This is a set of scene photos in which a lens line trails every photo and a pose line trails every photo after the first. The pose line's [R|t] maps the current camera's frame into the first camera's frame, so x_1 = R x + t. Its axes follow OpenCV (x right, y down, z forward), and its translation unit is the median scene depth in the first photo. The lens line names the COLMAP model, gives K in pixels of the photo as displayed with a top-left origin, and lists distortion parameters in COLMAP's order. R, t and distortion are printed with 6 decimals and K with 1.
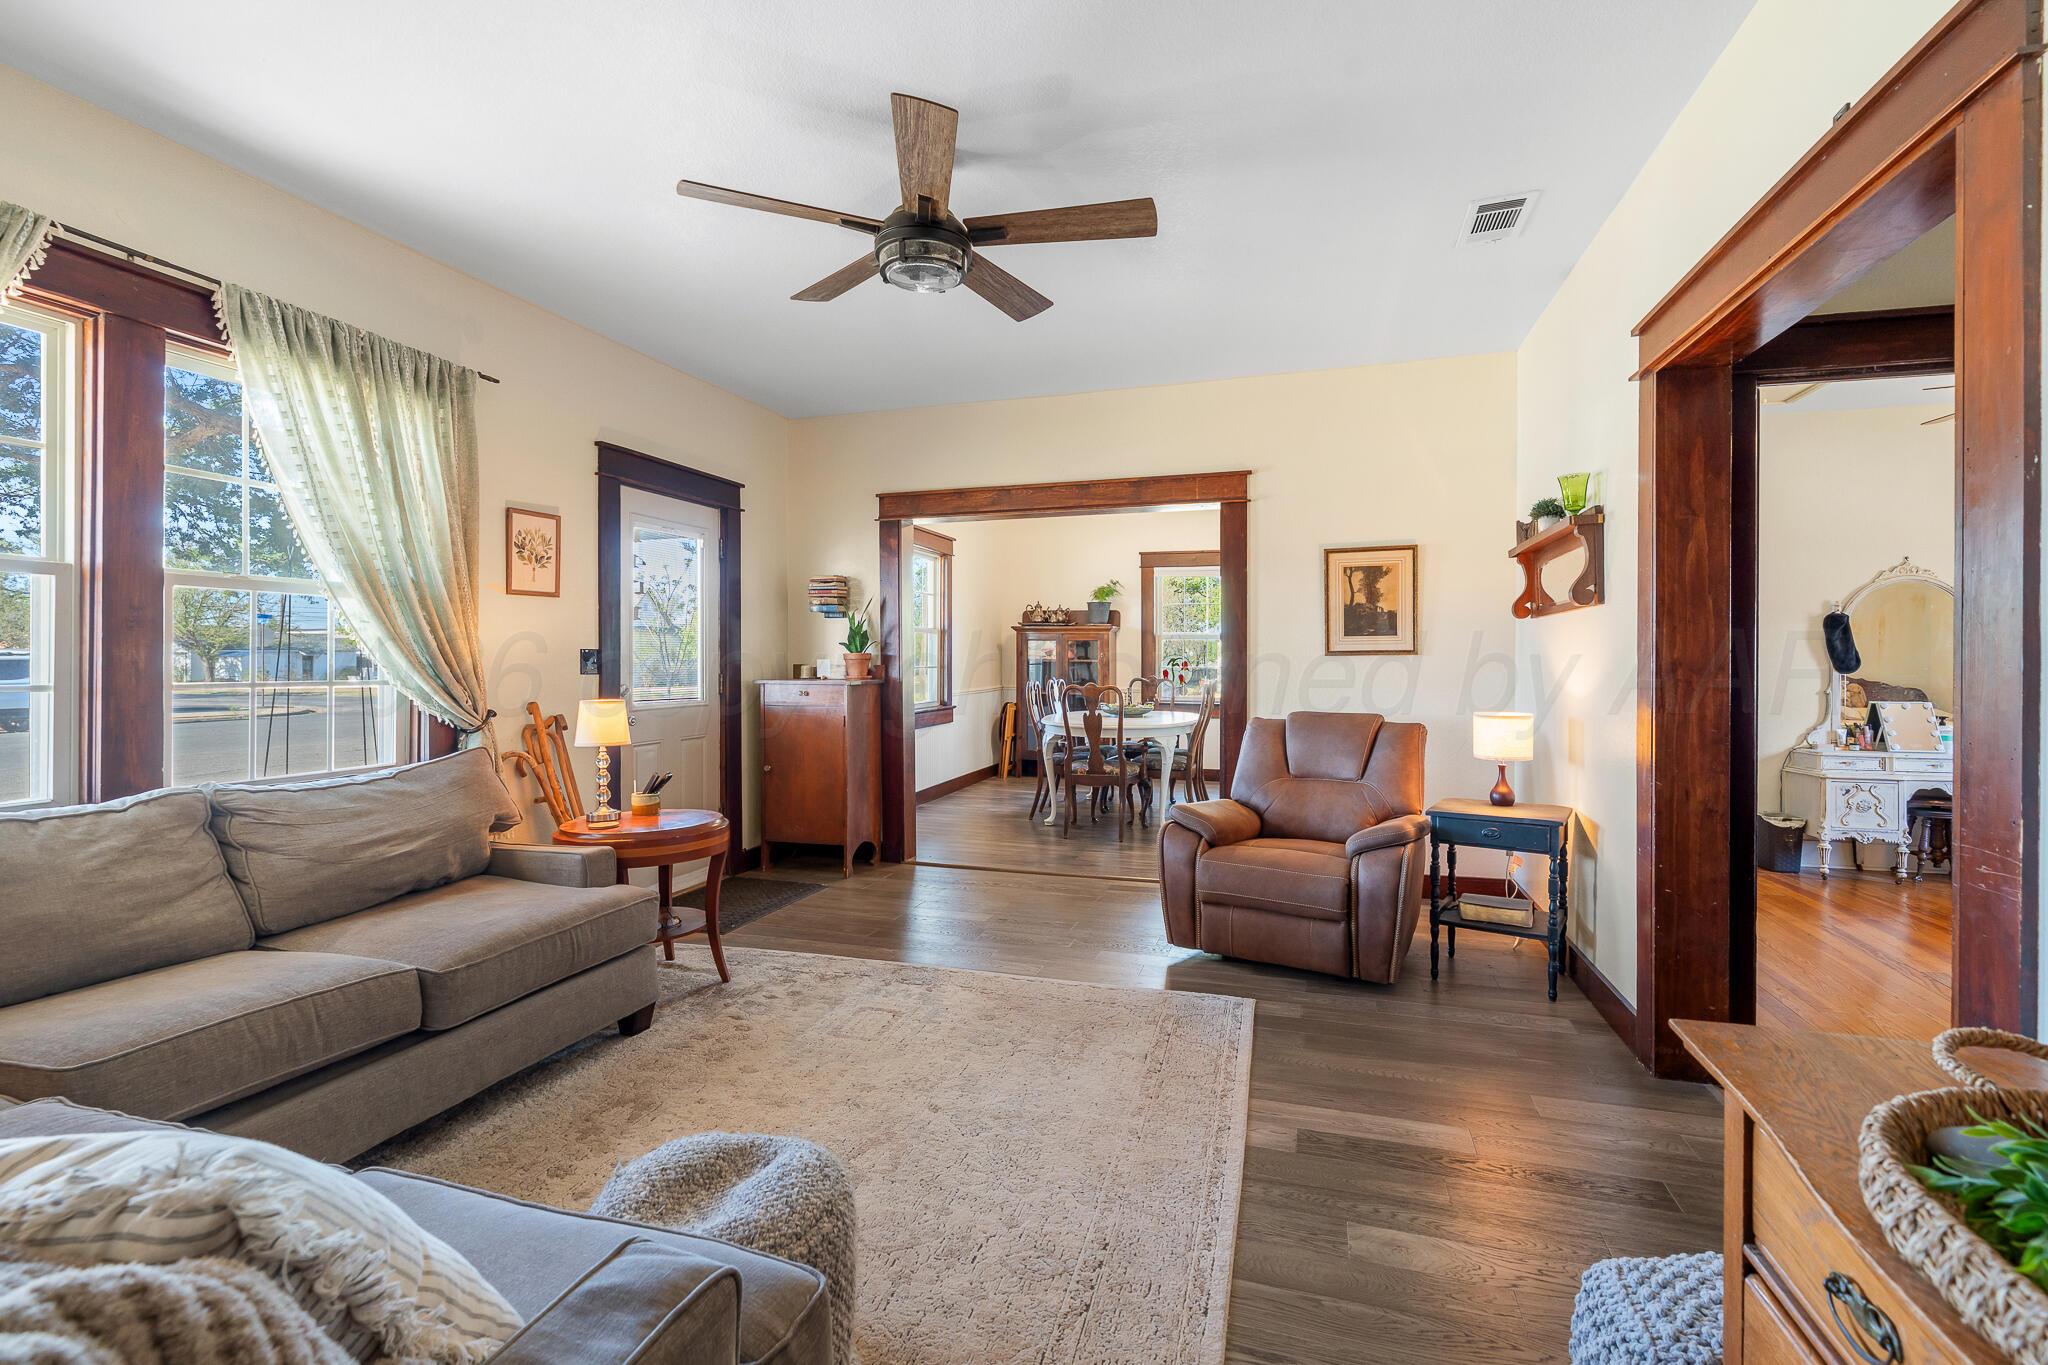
lens RADIAL K [[933.5, 0, 1015.8], [0, 933.5, 668.9], [0, 0, 1]] dist [-0.012256, 0.004374]
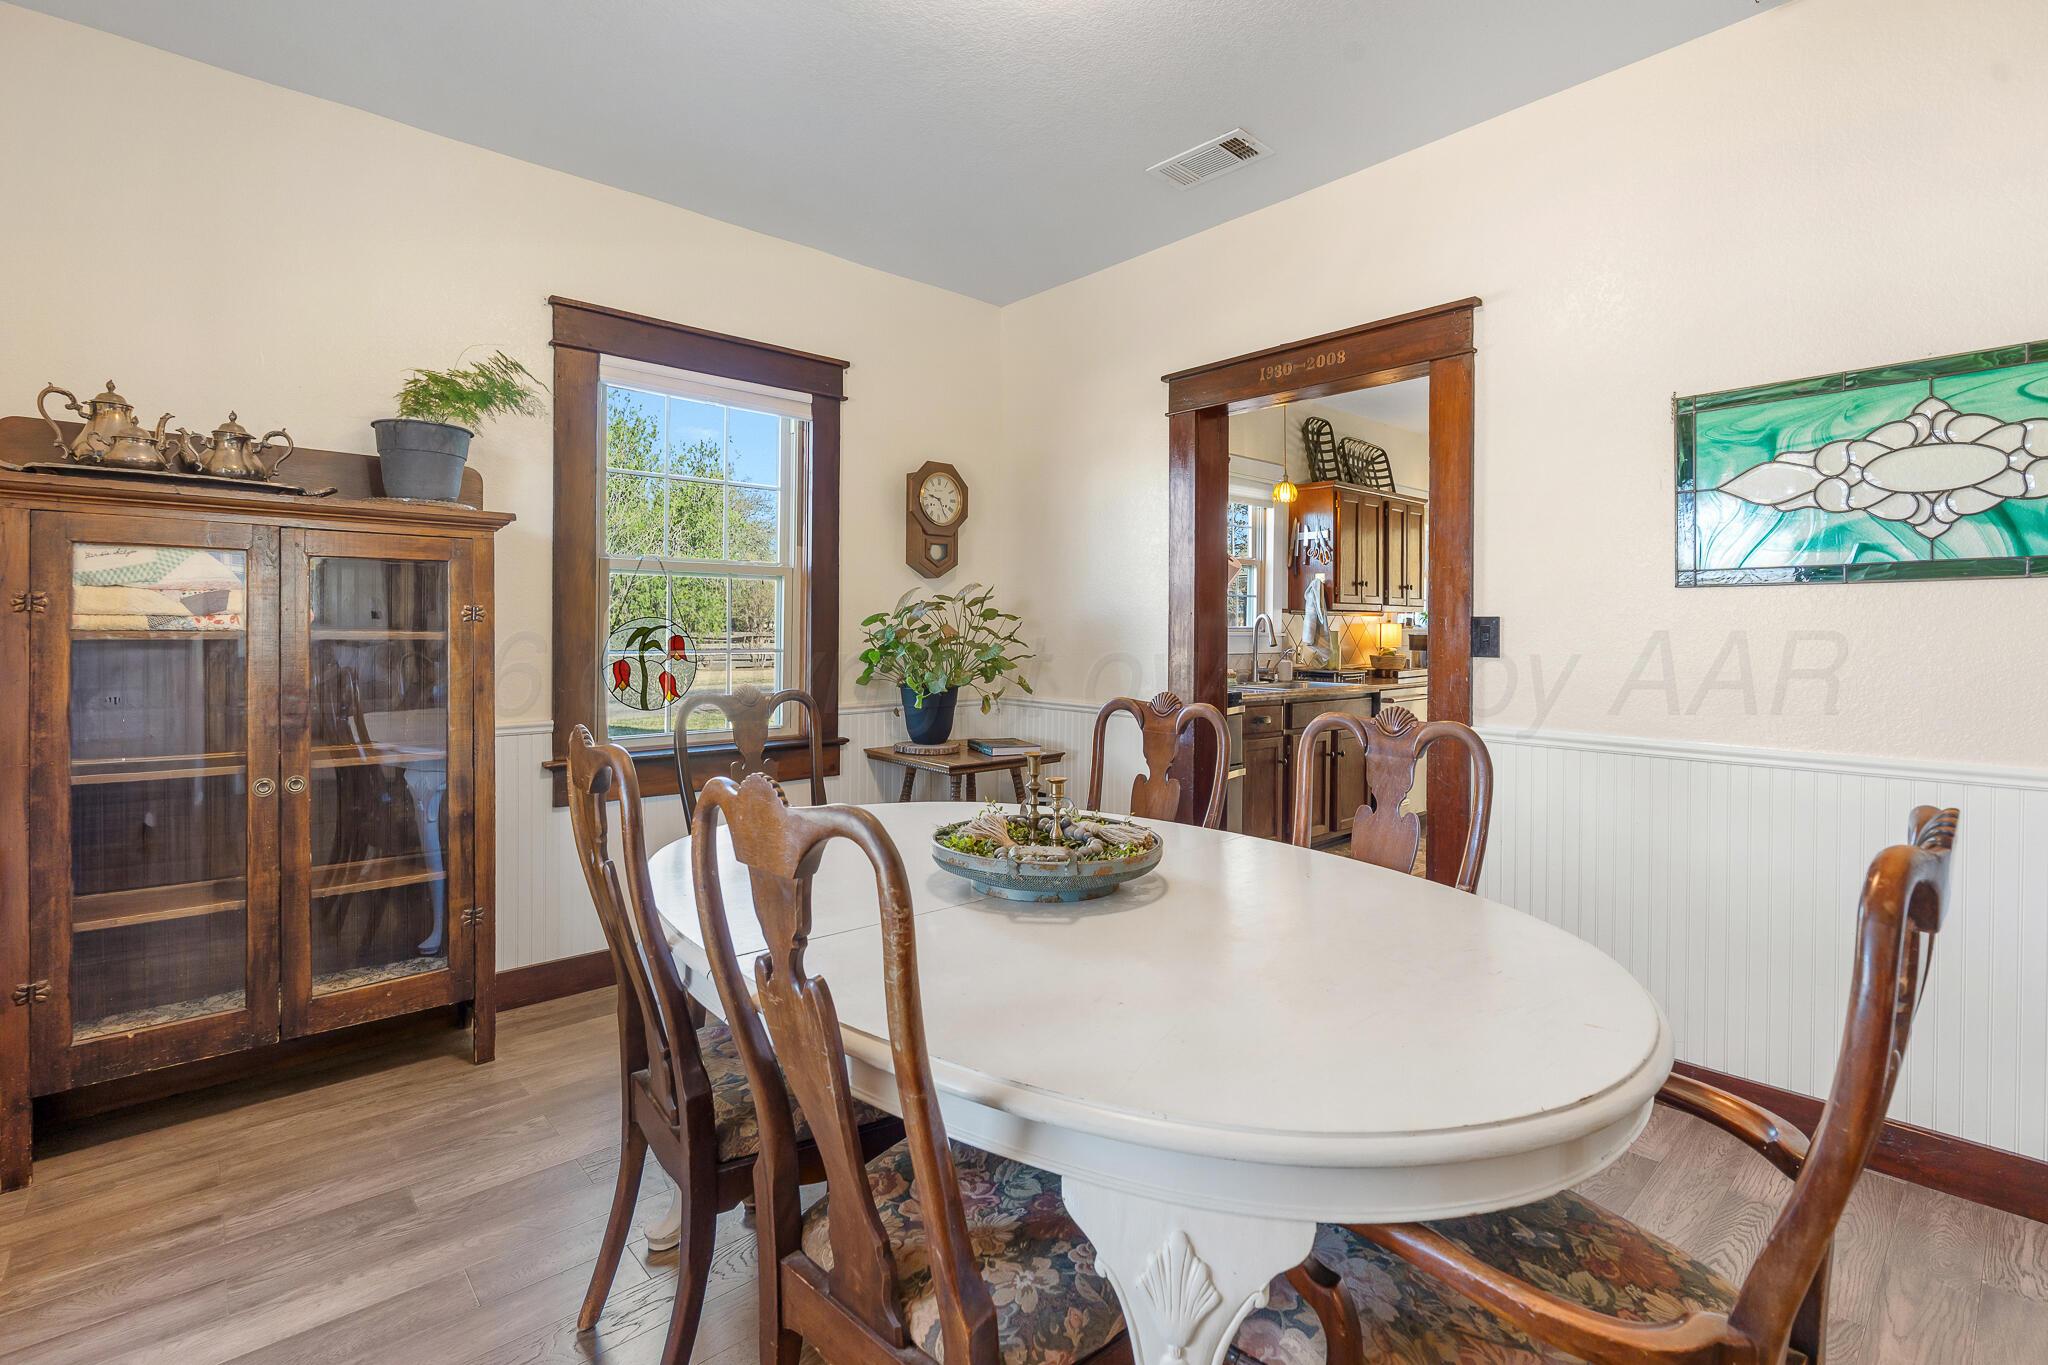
lens RADIAL K [[933.5, 0, 1015.3], [0, 933.5, 633.9], [0, 0, 1]] dist [-0.012256, 0.004374]
pose [[0.504862, -0.005294, 0.863184, -0.063151], [0.004426, 0.999984, 0.003544, -0.009160], [-0.863189, 0.002032, 0.504877, 0.700462]]
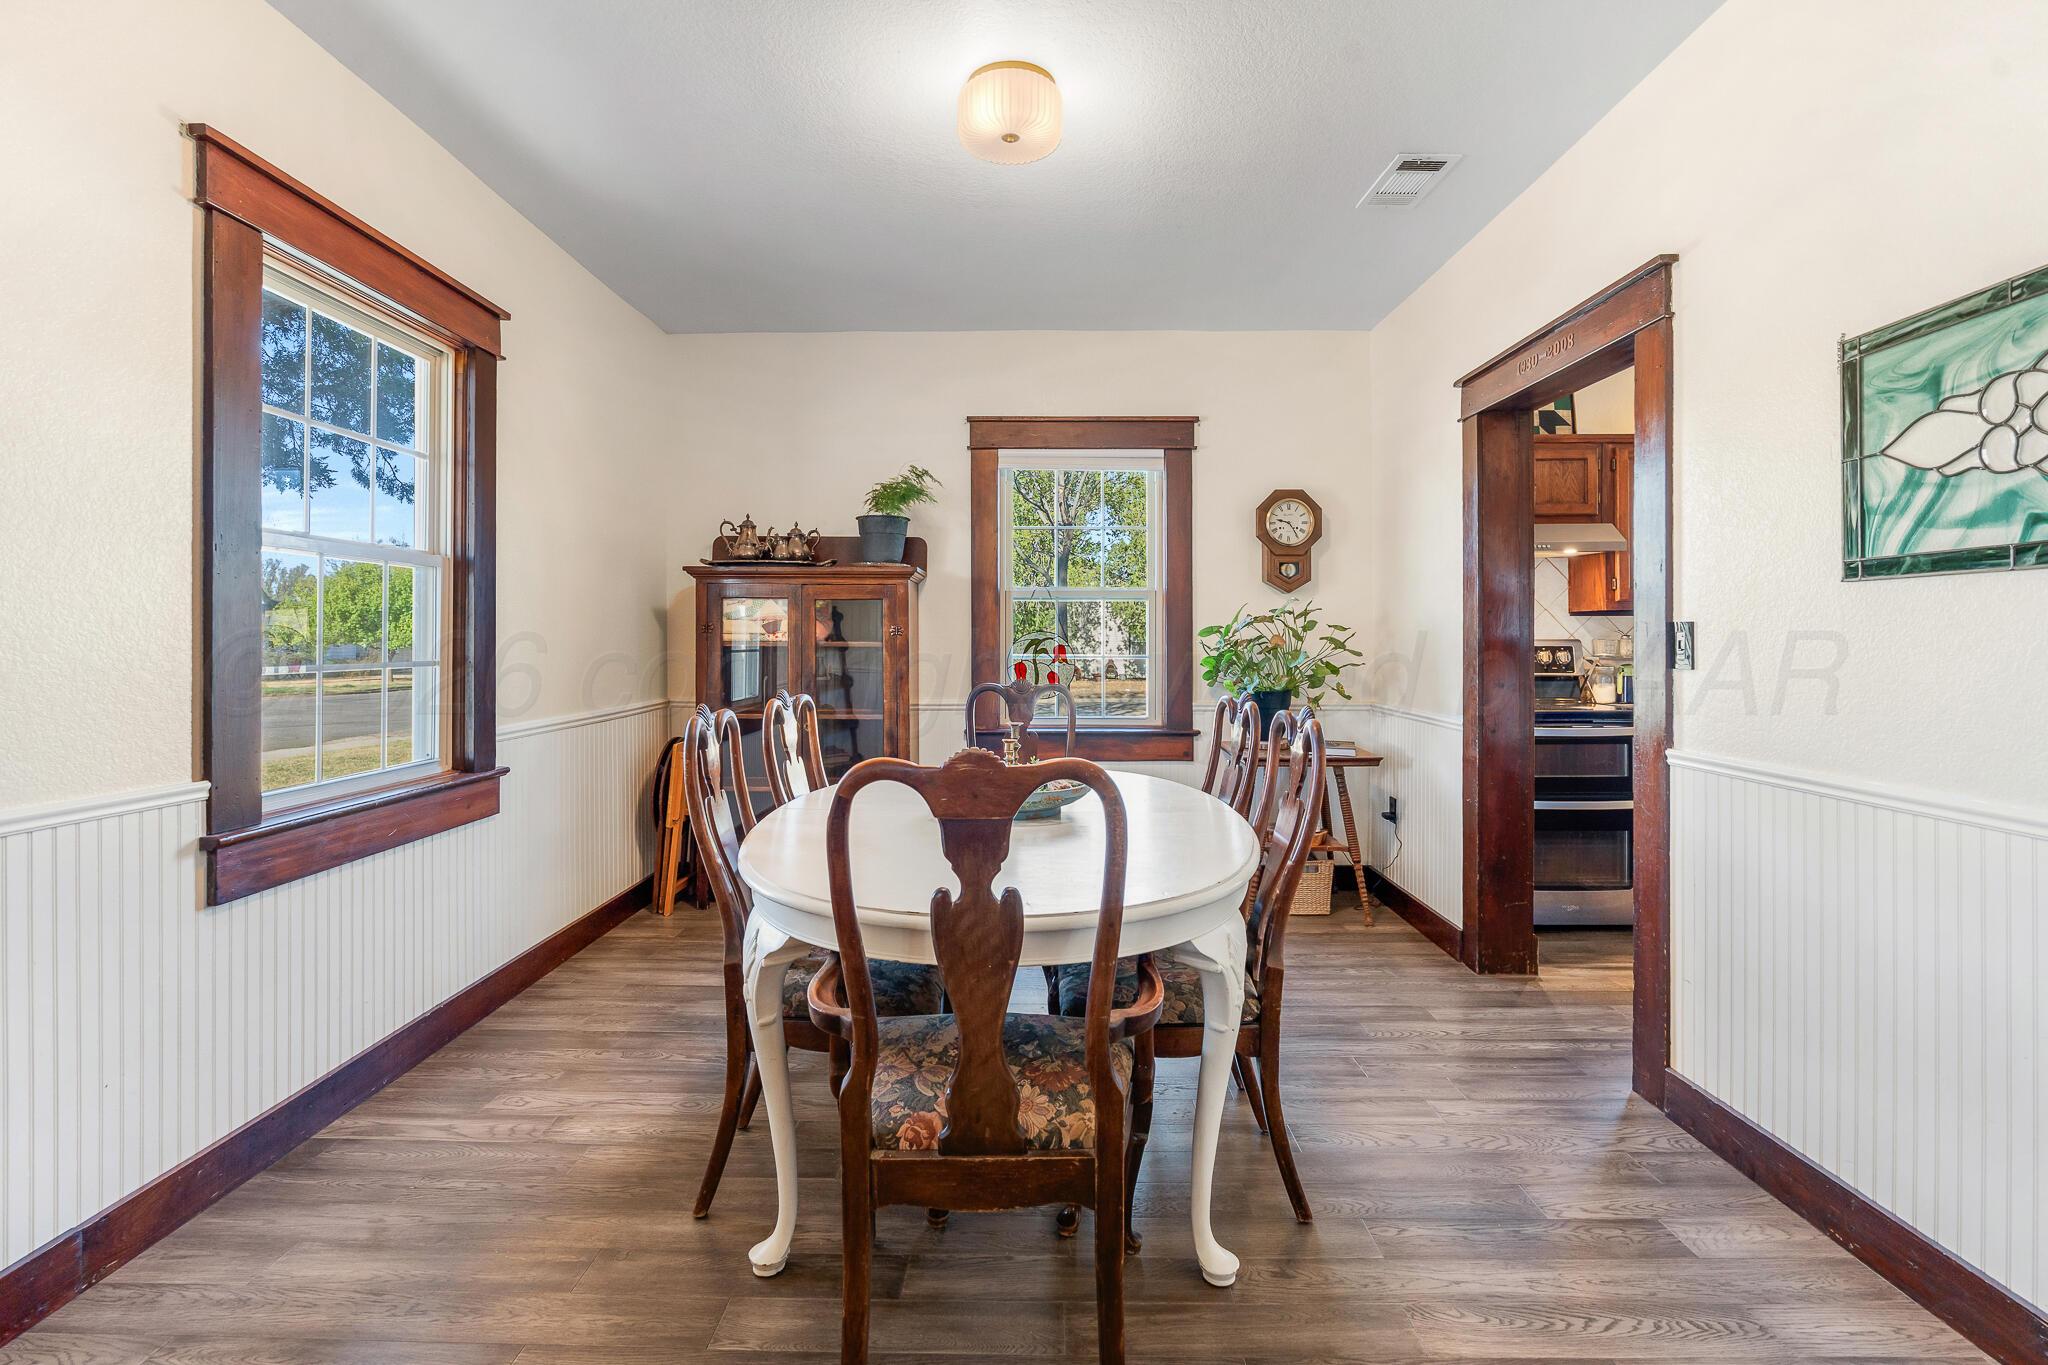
lens RADIAL K [[933.5, 0, 1029.6], [0, 933.5, 639.2], [0, 0, 1]] dist [-0.012256, 0.004374]
pose [[0.955565, -0.001969, 0.294774, 0.021842], [0.004264, 0.999965, -0.007145, -0.007256], [-0.294750, 0.008085, 0.955540, 0.533360]]
